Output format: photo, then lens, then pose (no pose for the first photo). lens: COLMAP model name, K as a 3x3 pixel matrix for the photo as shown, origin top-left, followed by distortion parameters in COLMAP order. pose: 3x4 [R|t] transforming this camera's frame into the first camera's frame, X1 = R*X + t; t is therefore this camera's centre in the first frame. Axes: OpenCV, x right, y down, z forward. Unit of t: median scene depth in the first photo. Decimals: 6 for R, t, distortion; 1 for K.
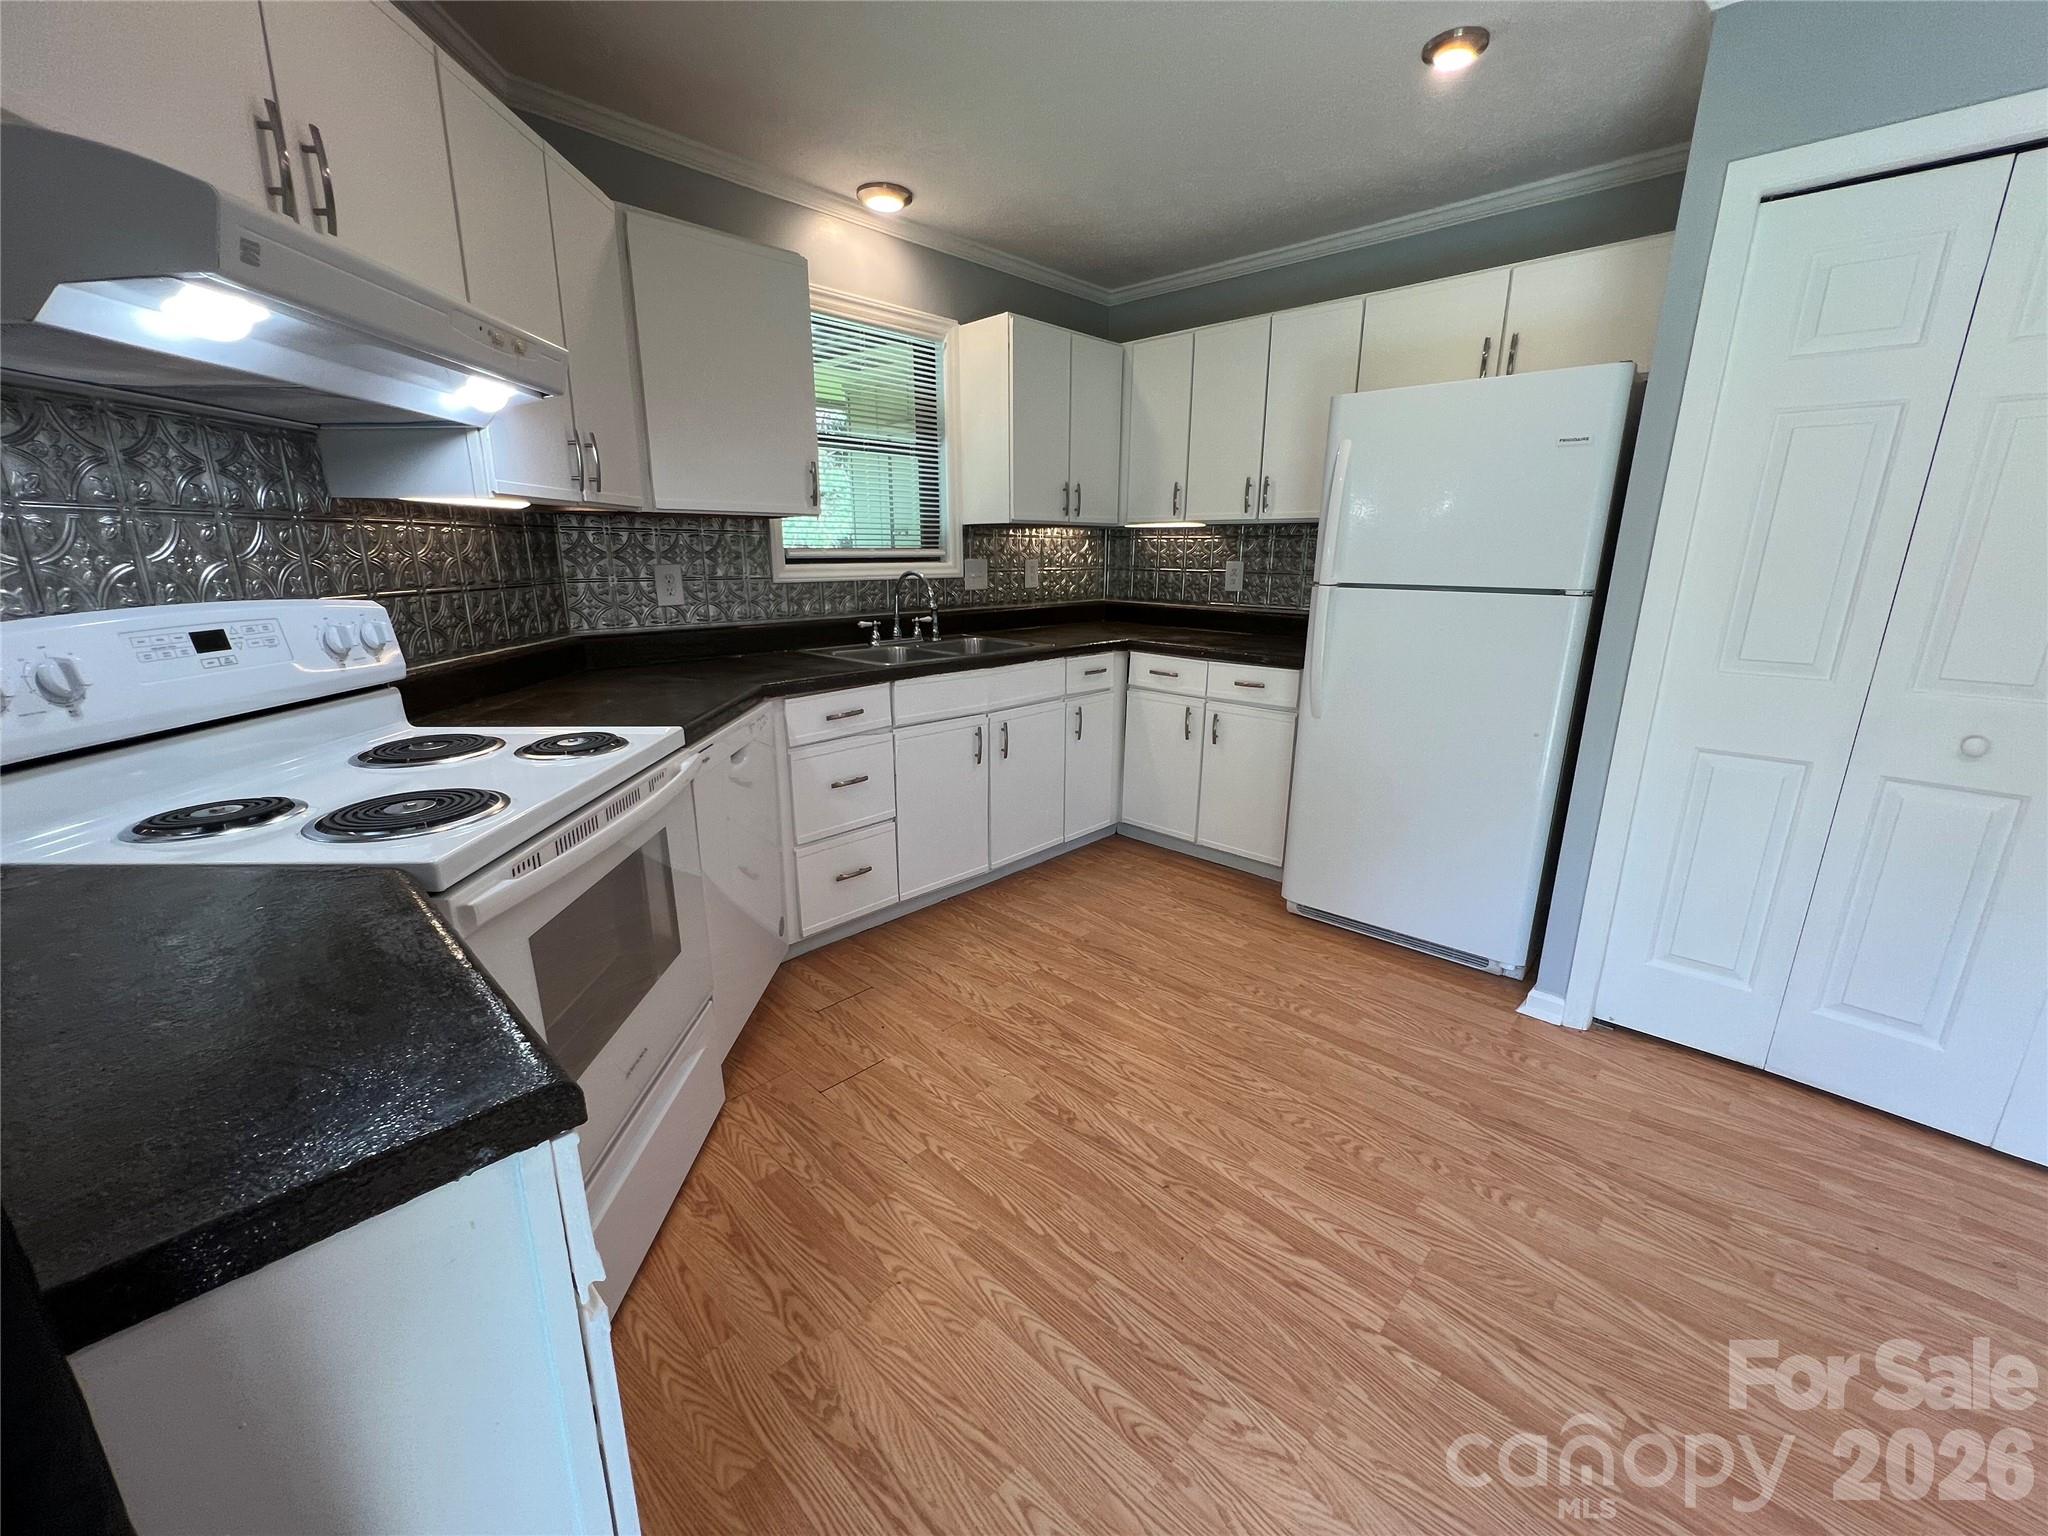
lens RADIAL K [[820.3, 0, 1015.2], [0, 820.3, 767.2], [0, 0, 1]] dist [-0.003510, 0.000434]
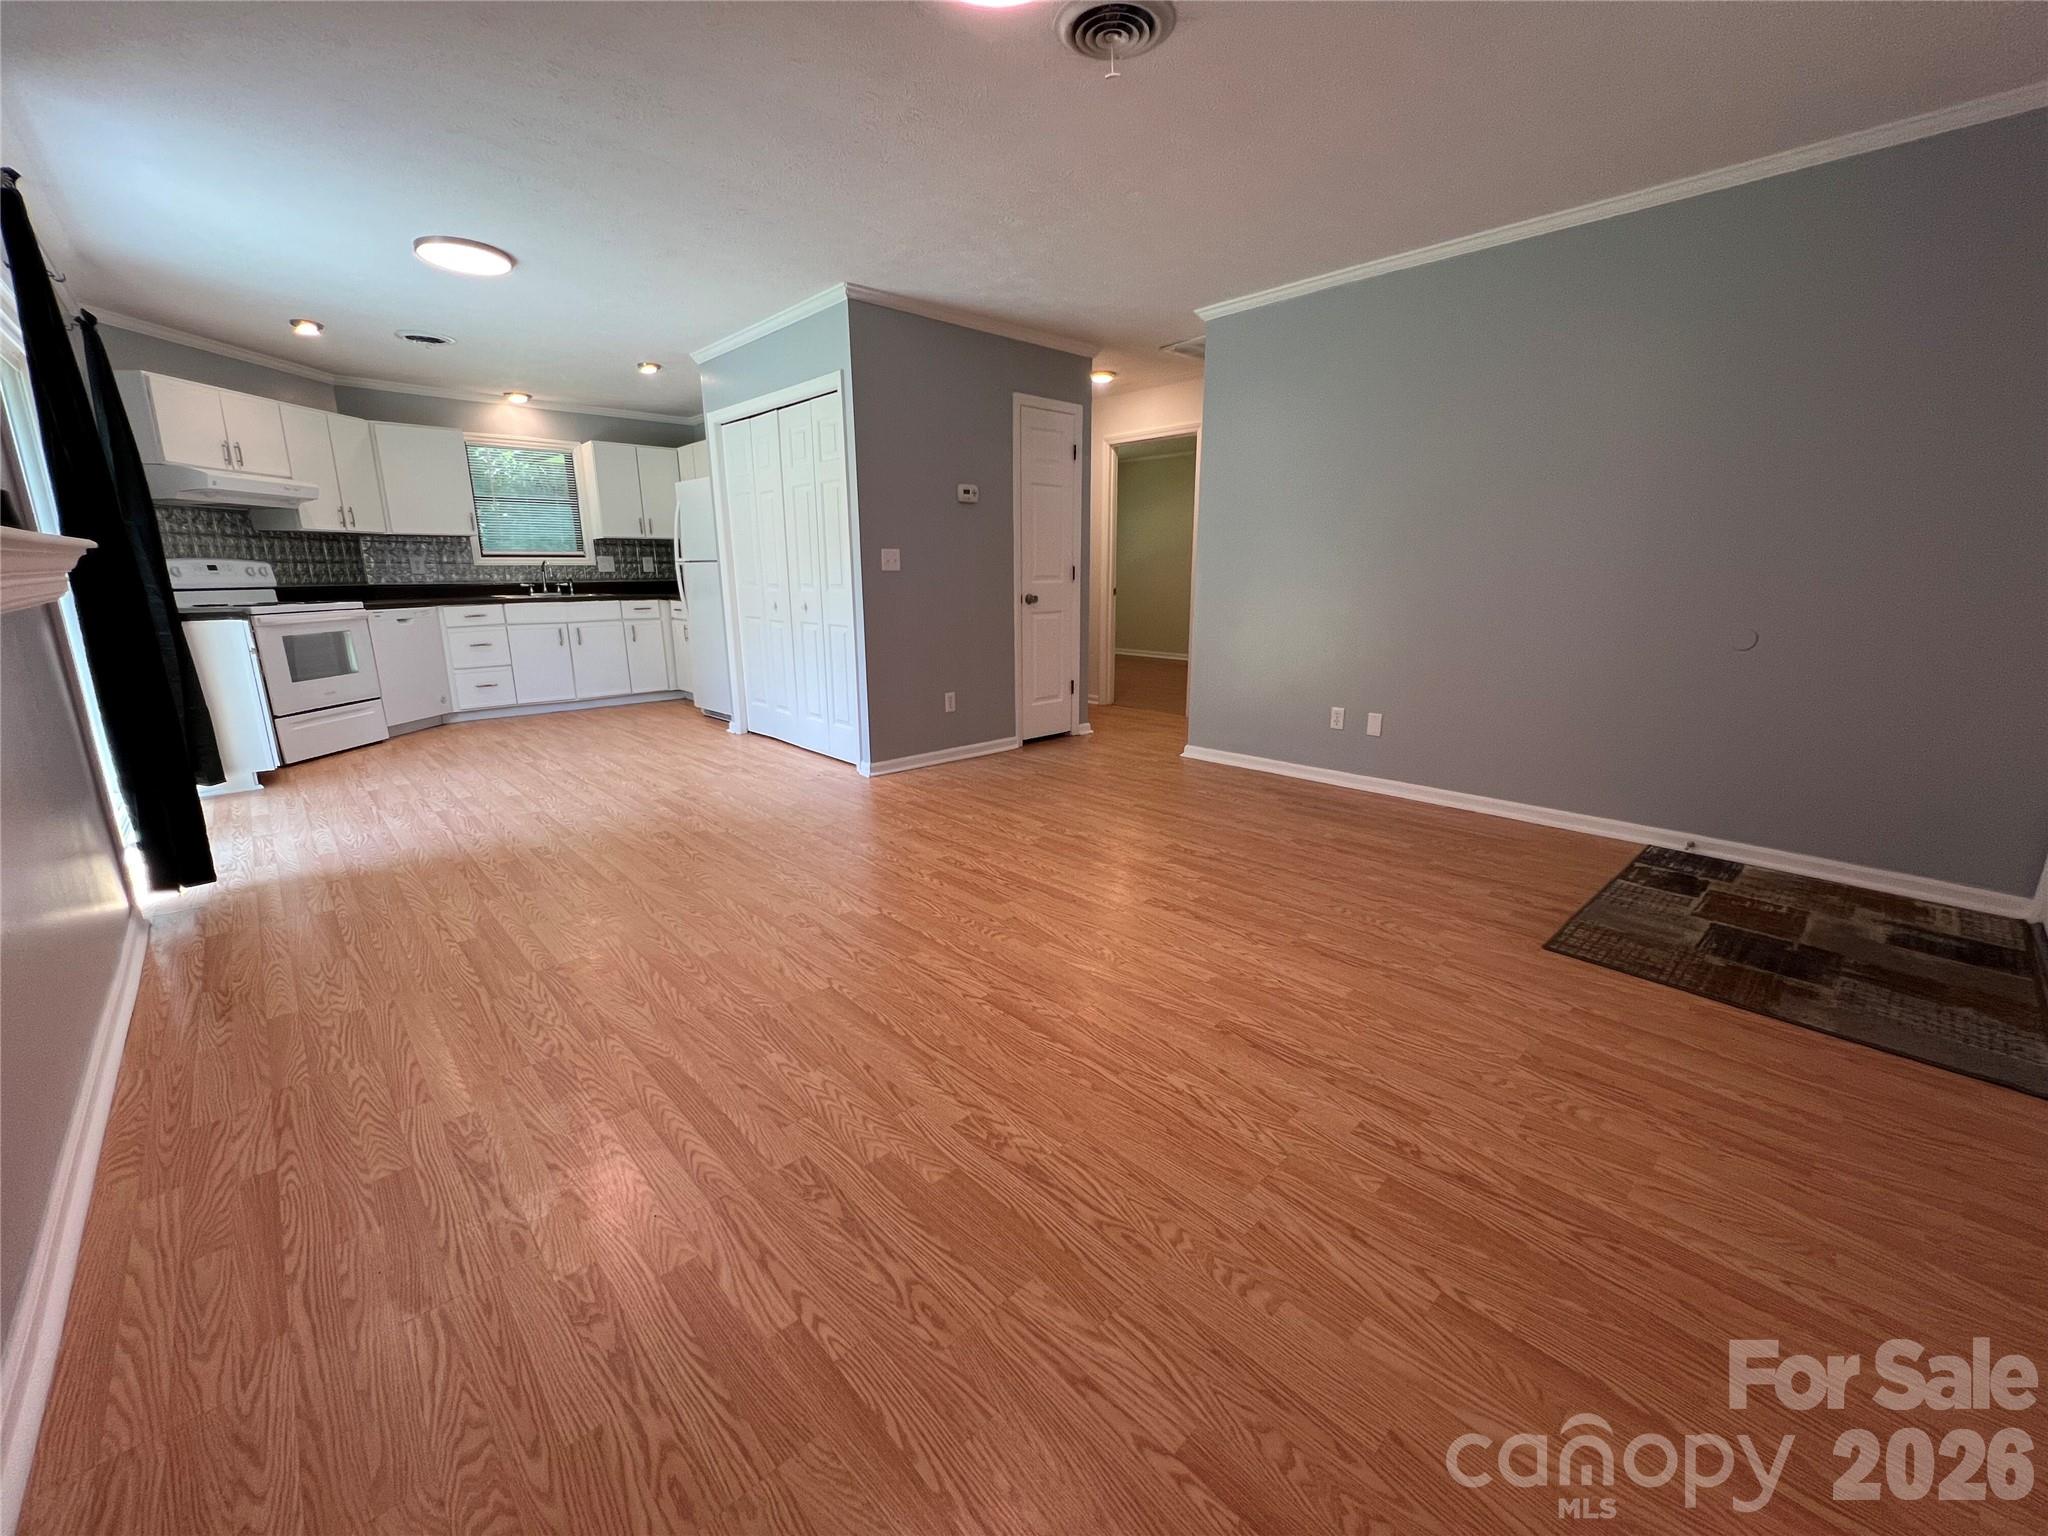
lens RADIAL K [[820.3, 0, 1021.7], [0, 820.3, 762.9], [0, 0, 1]] dist [-0.003510, 0.000434]
pose [[0.998898, 0.002407, -0.046864, 1.648276], [-0.003794, 0.999557, -0.029536, 0.472400], [0.046772, 0.029681, 0.998465, -1.446250]]
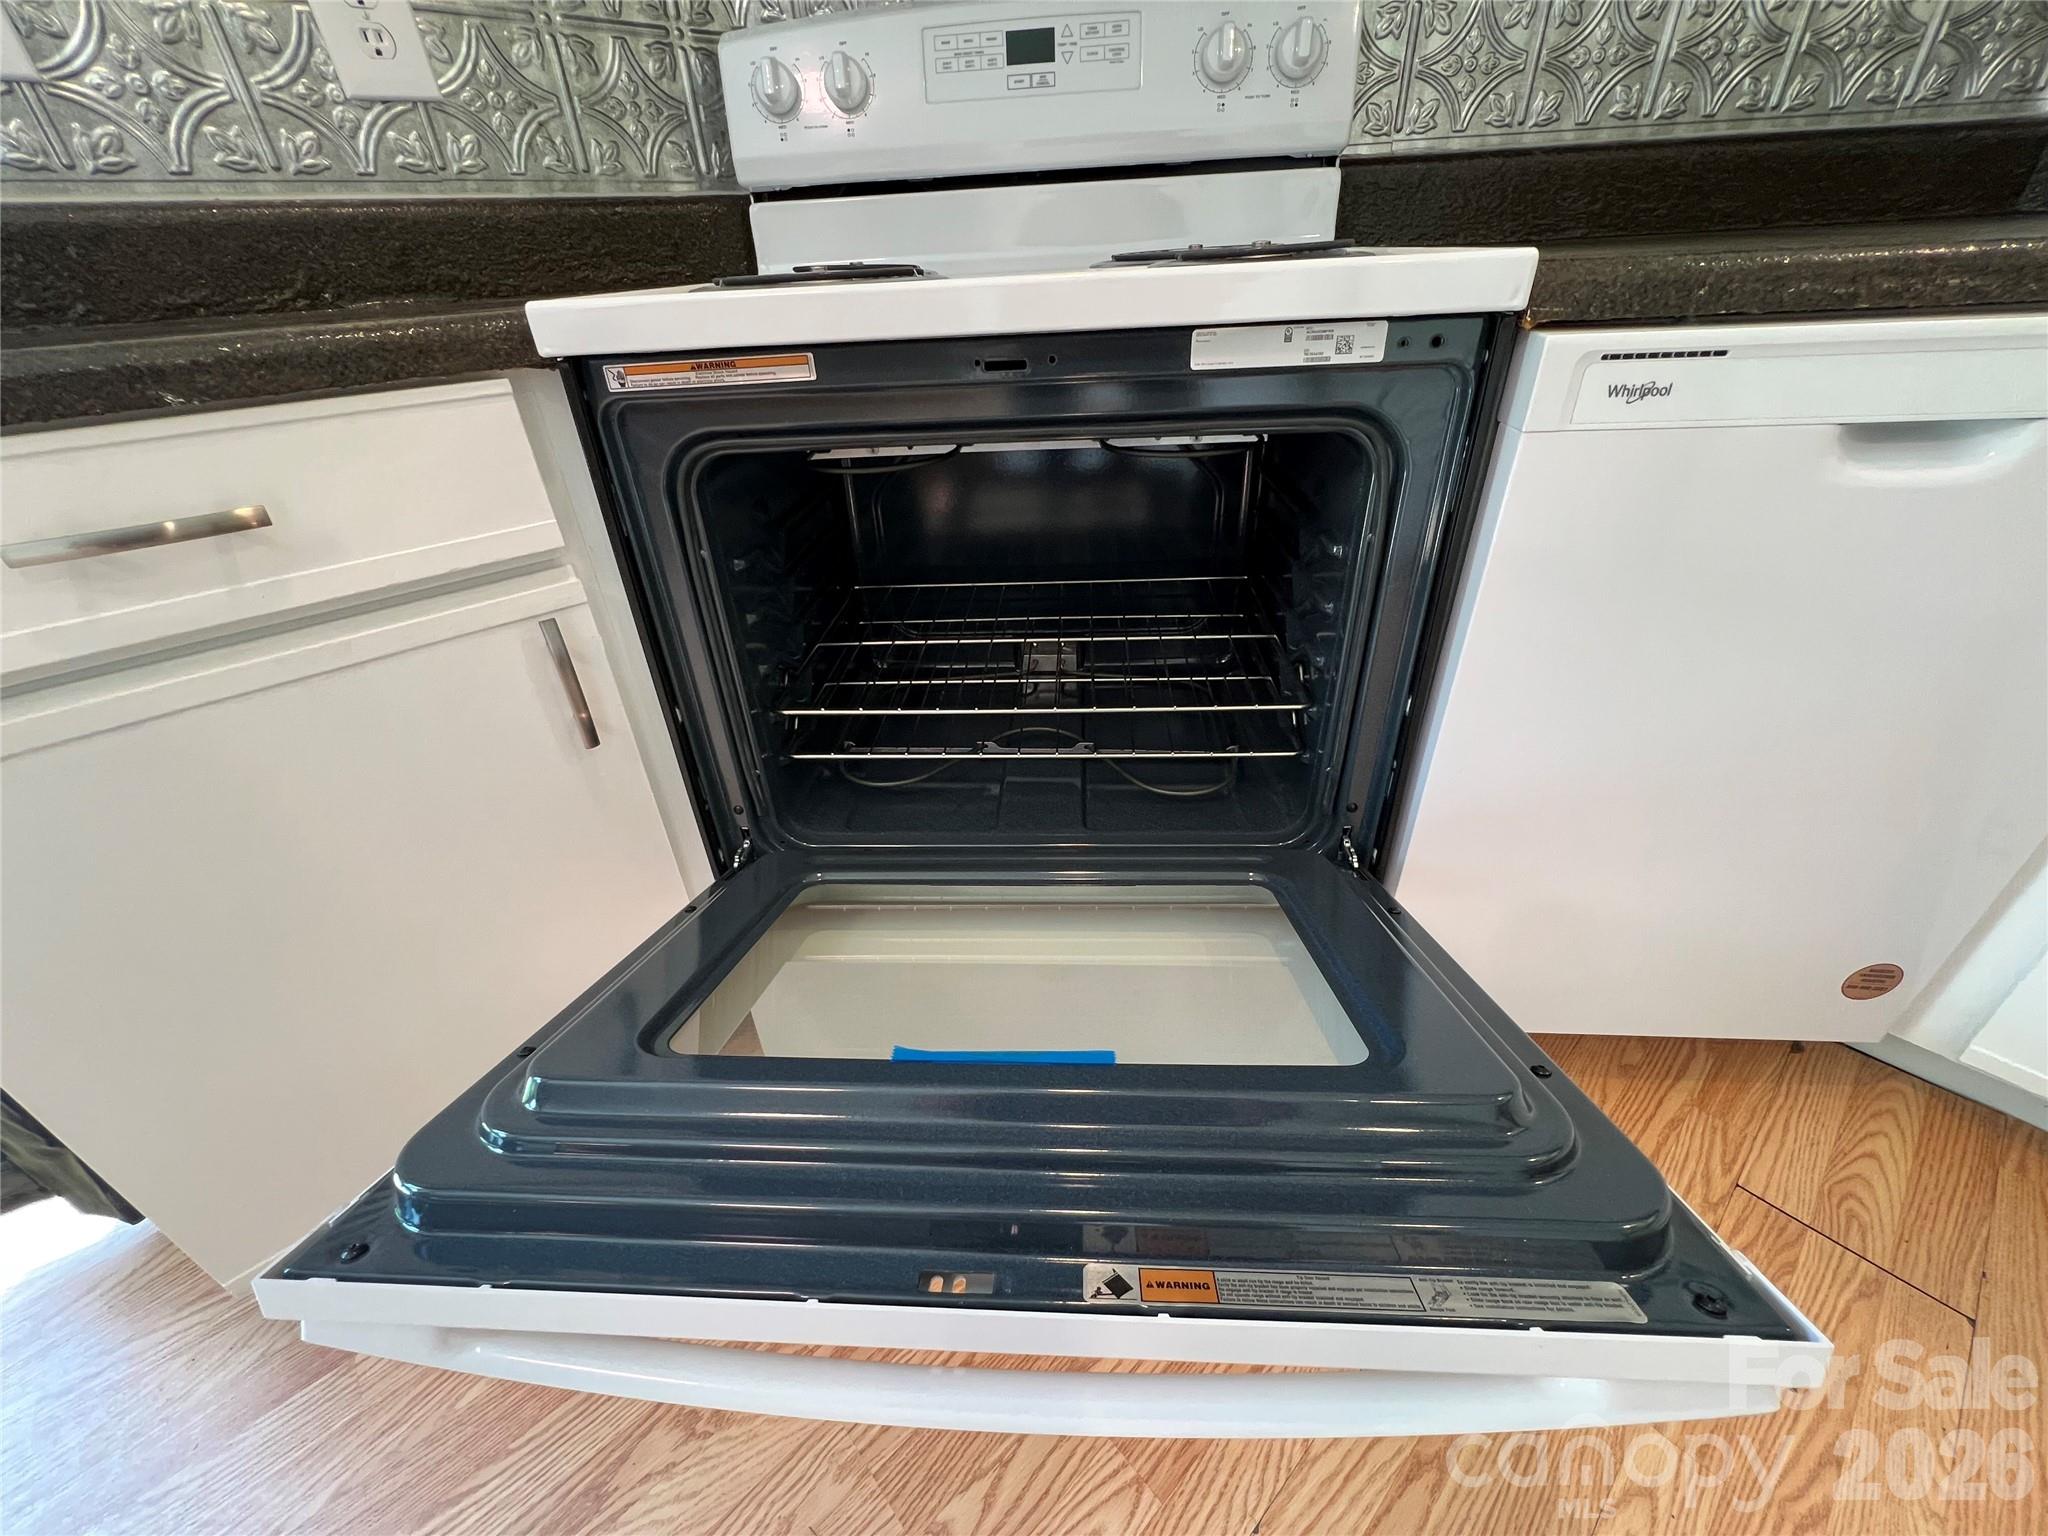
lens RADIAL K [[820.3, 0, 1023.4], [0, 820.3, 768.2], [0, 0, 1]] dist [-0.003510, 0.000434]
pose [[-0.069739, 0.534591, -0.842229, 0.008460], [-0.212078, 0.817039, 0.536163, -0.006830], [0.974761, 0.216009, 0.056396, 0.599255]]
